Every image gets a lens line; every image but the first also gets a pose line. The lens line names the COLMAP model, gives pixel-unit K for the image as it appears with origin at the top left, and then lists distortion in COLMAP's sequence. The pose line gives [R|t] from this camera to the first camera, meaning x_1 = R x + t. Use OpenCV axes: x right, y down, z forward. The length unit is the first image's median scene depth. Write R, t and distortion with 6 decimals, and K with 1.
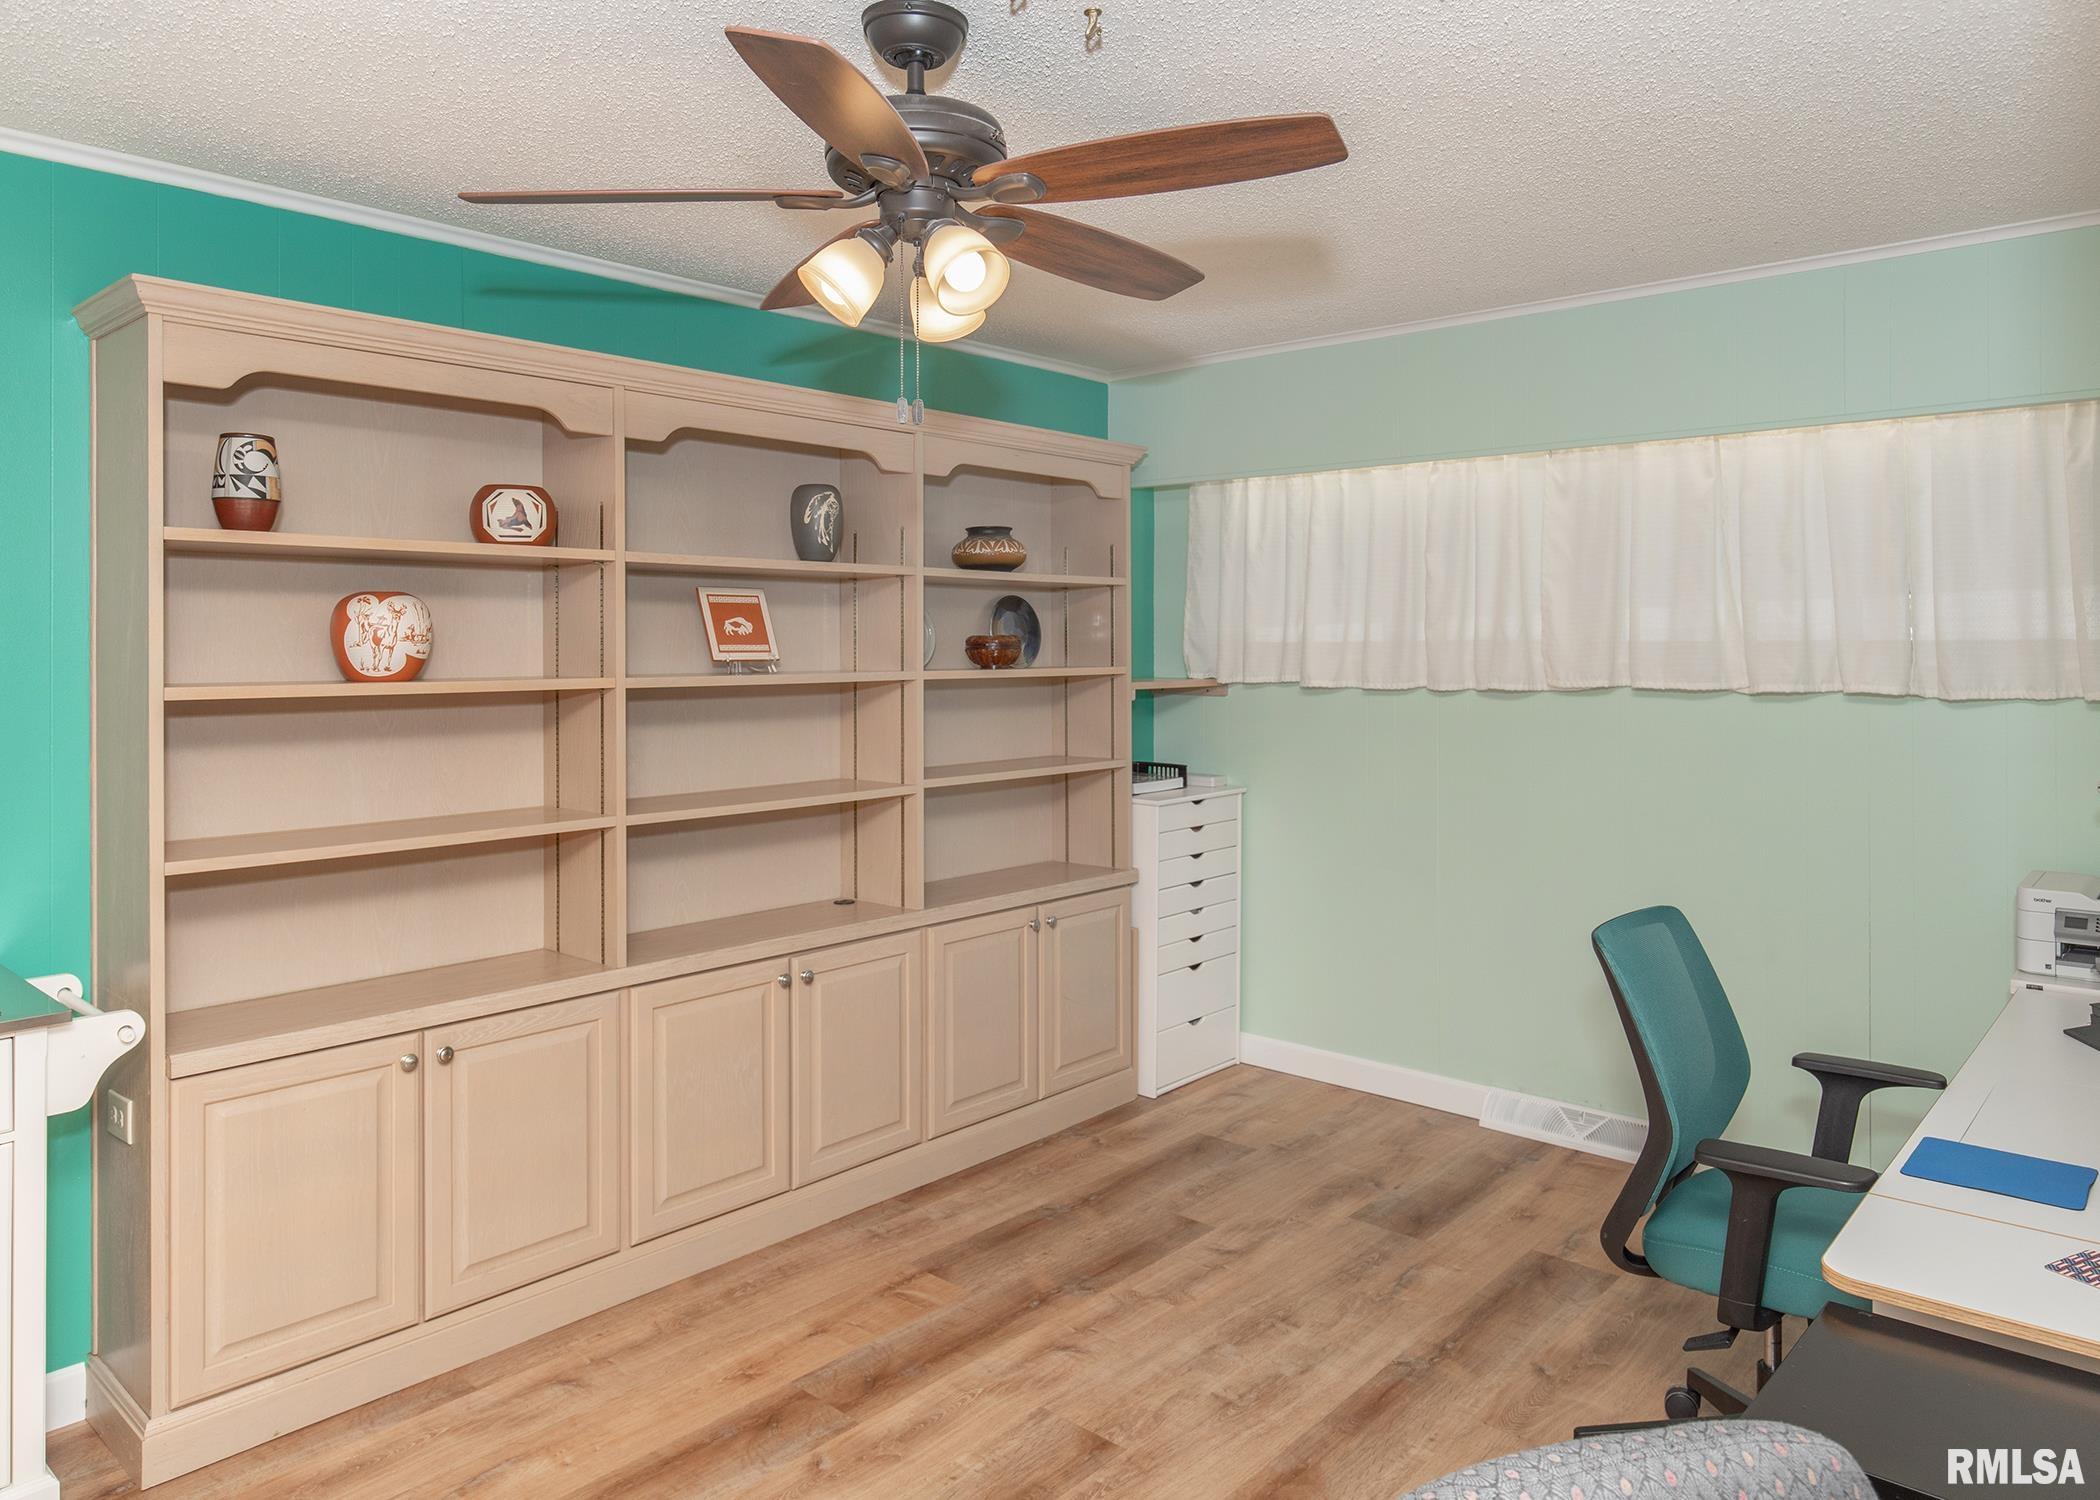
lens RADIAL K [[1325.8, 0, 1044.6], [0, 1325.8, 648.9], [0, 0, 1]] dist [0.004833, 0.000578]
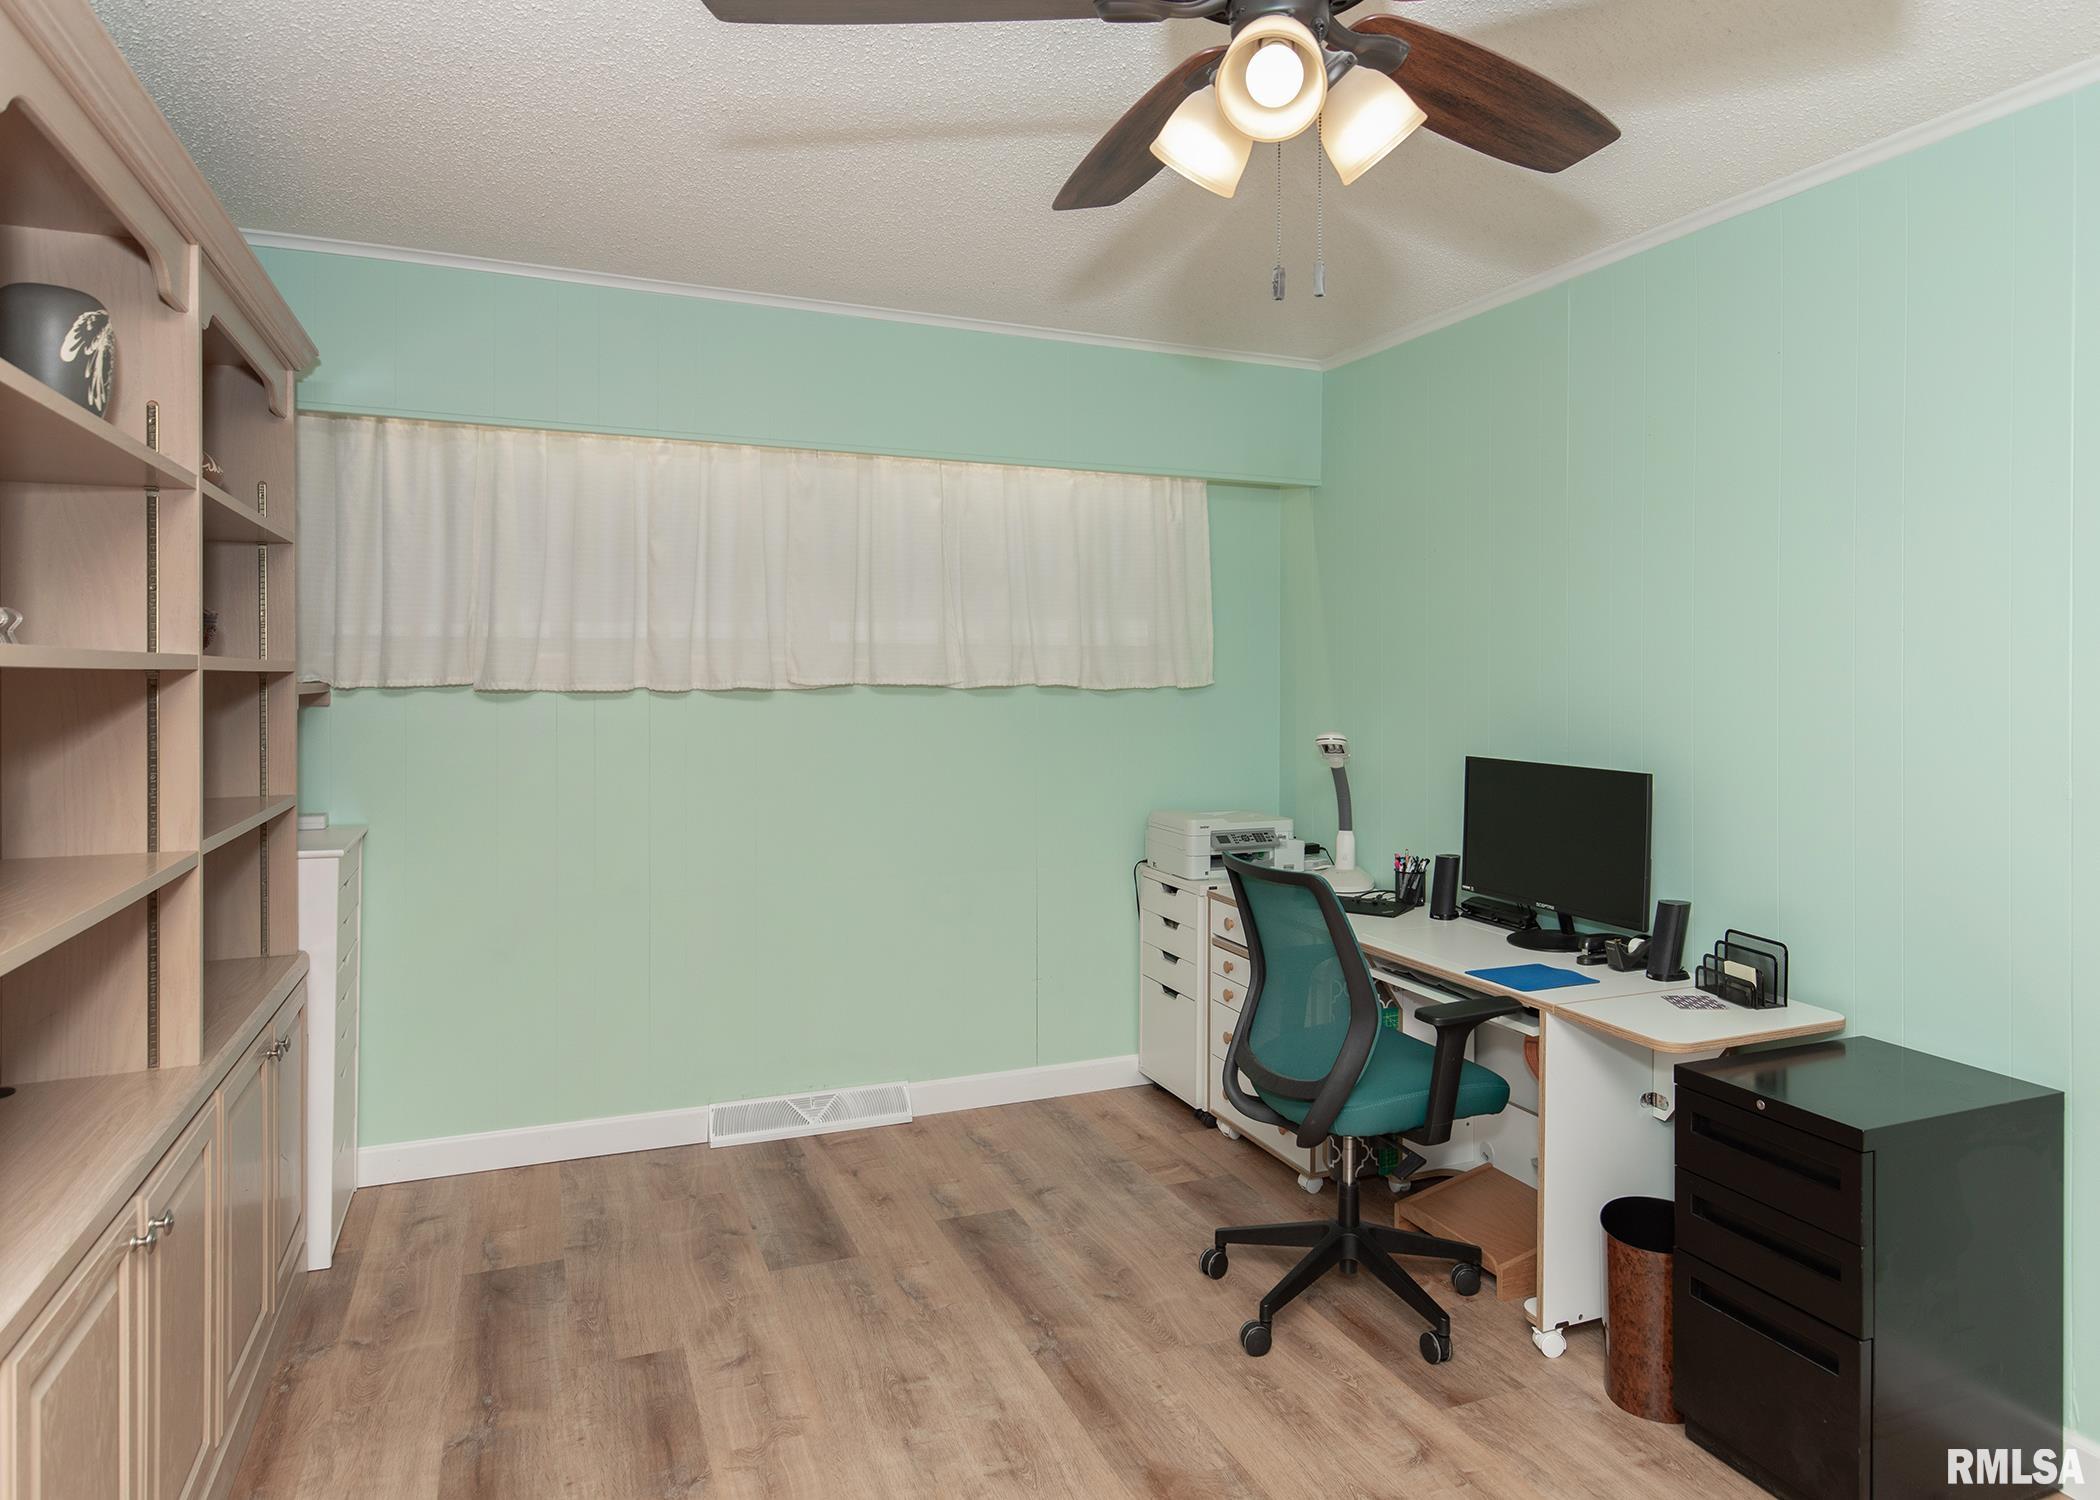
lens RADIAL K [[1291.8, 0, 1050.2], [0, 1291.8, 688.8], [0, 0, 1]] dist [0.010984, 0.001802]
pose [[0.457548, -0.004429, 0.889174, -0.519406], [-0.003888, 0.999968, 0.006981, 0.030808], [-0.889177, -0.006651, 0.457516, 0.487642]]
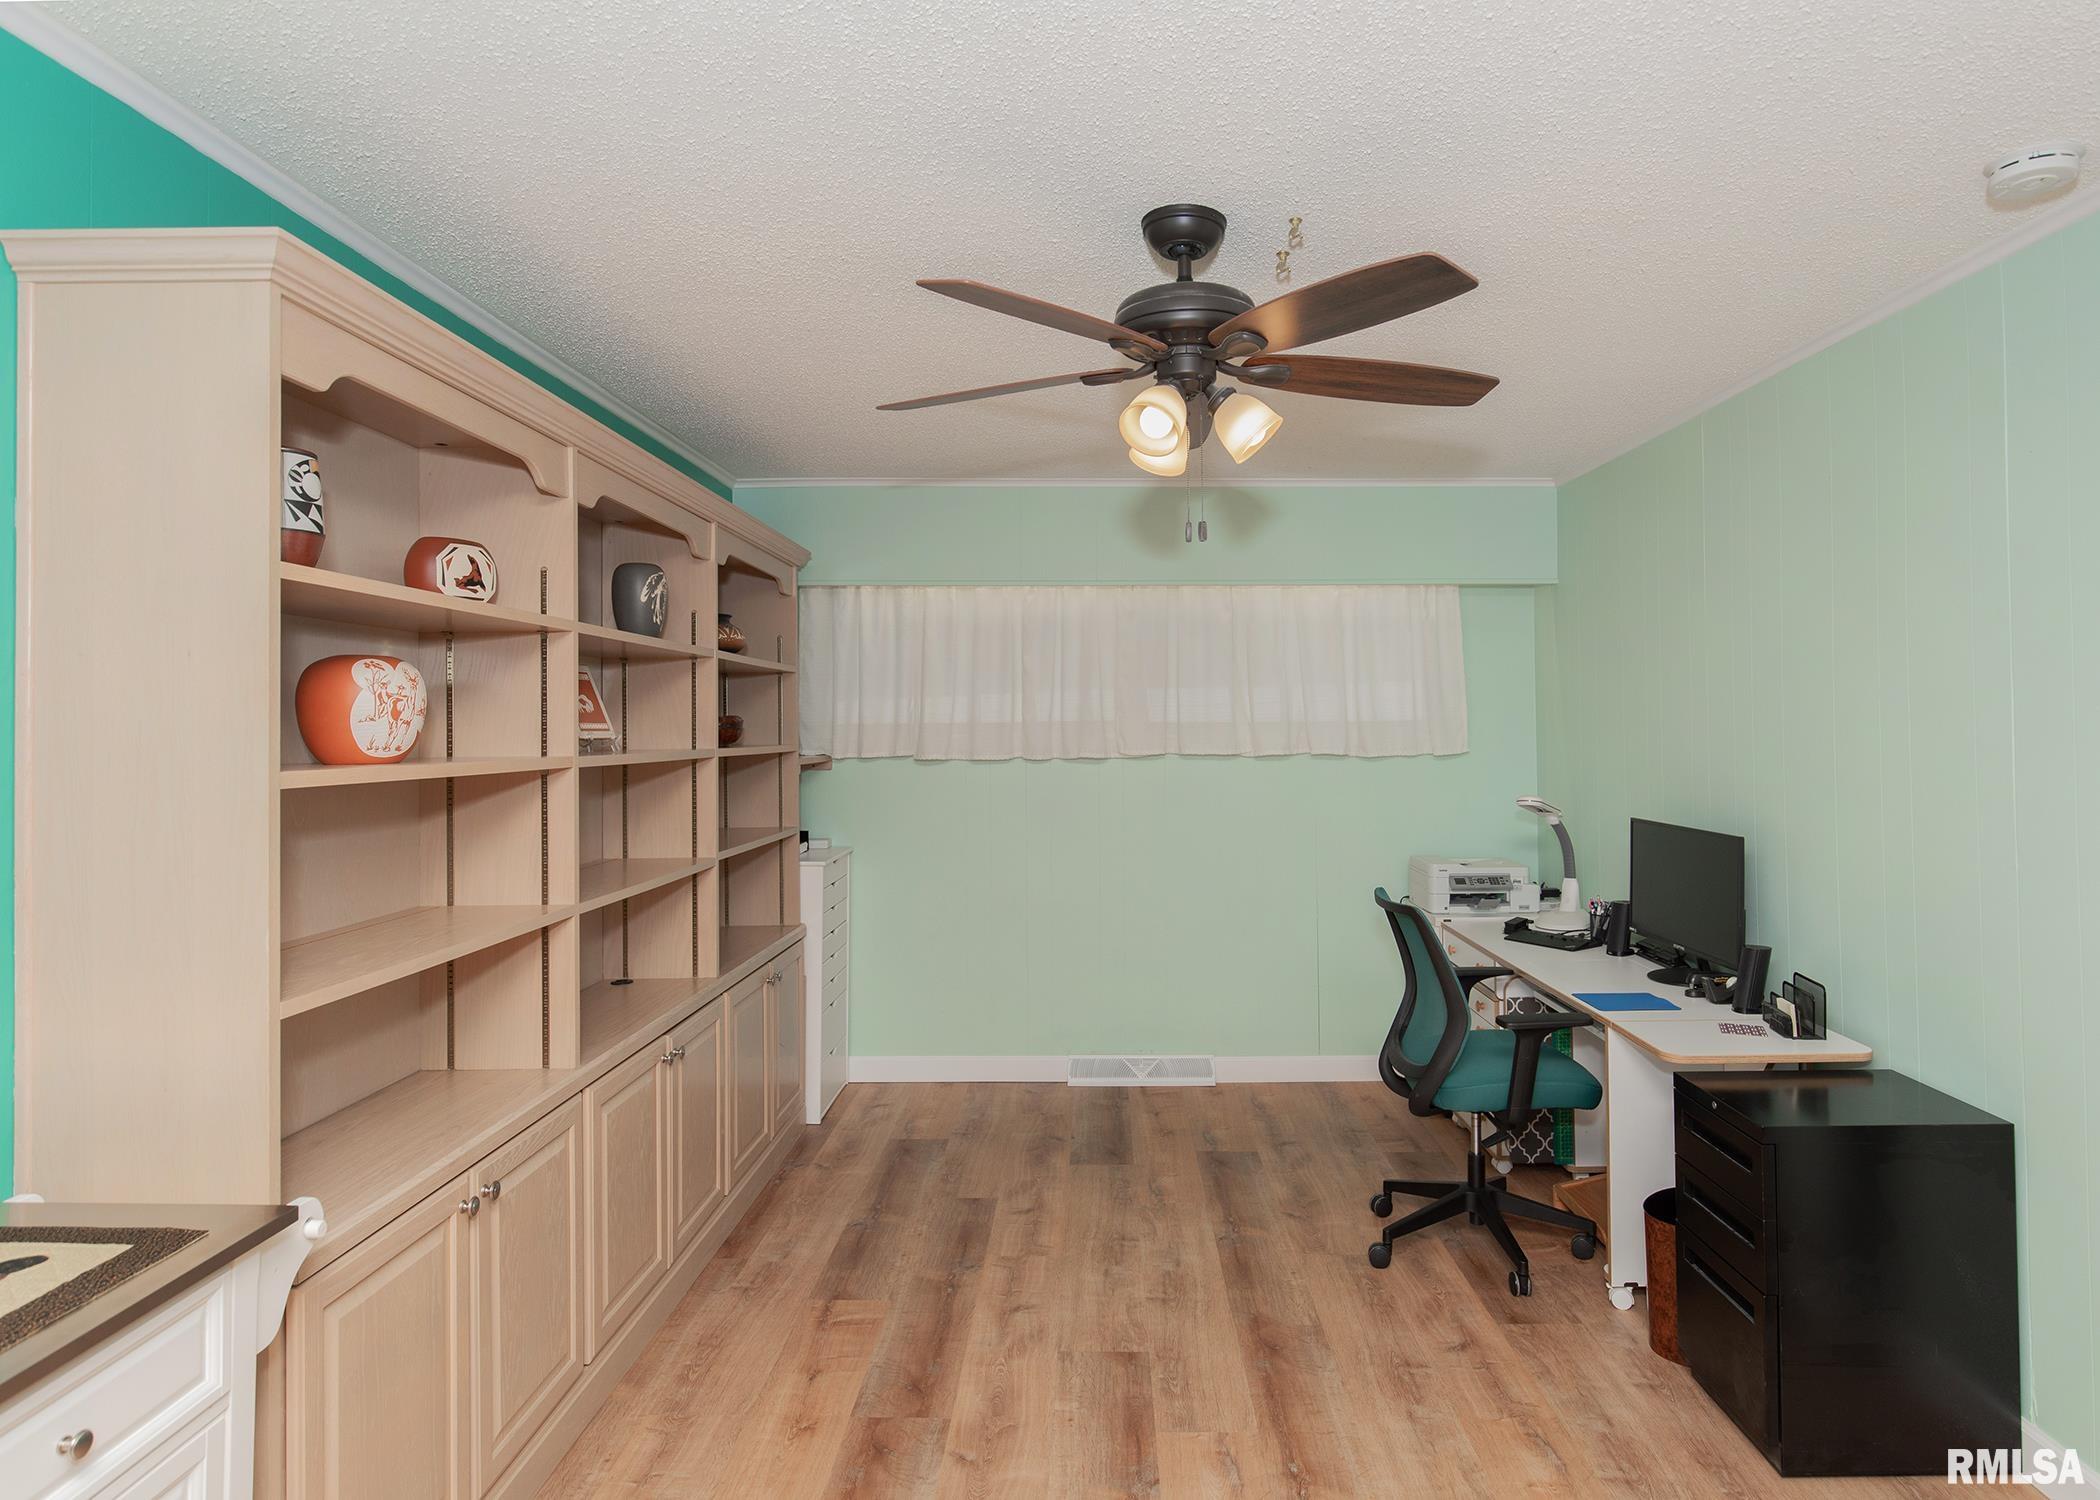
lens RADIAL K [[1140.0, 0, 1059.7], [0, 1140.0, 715.3], [0, 0, 1]] dist [0.002636, 0.000603]
pose [[0.771213, 0.006351, 0.636545, -0.553772], [0.004536, 0.999870, -0.015472, 0.006455], [-0.636561, 0.014819, 0.771084, 0.157346]]
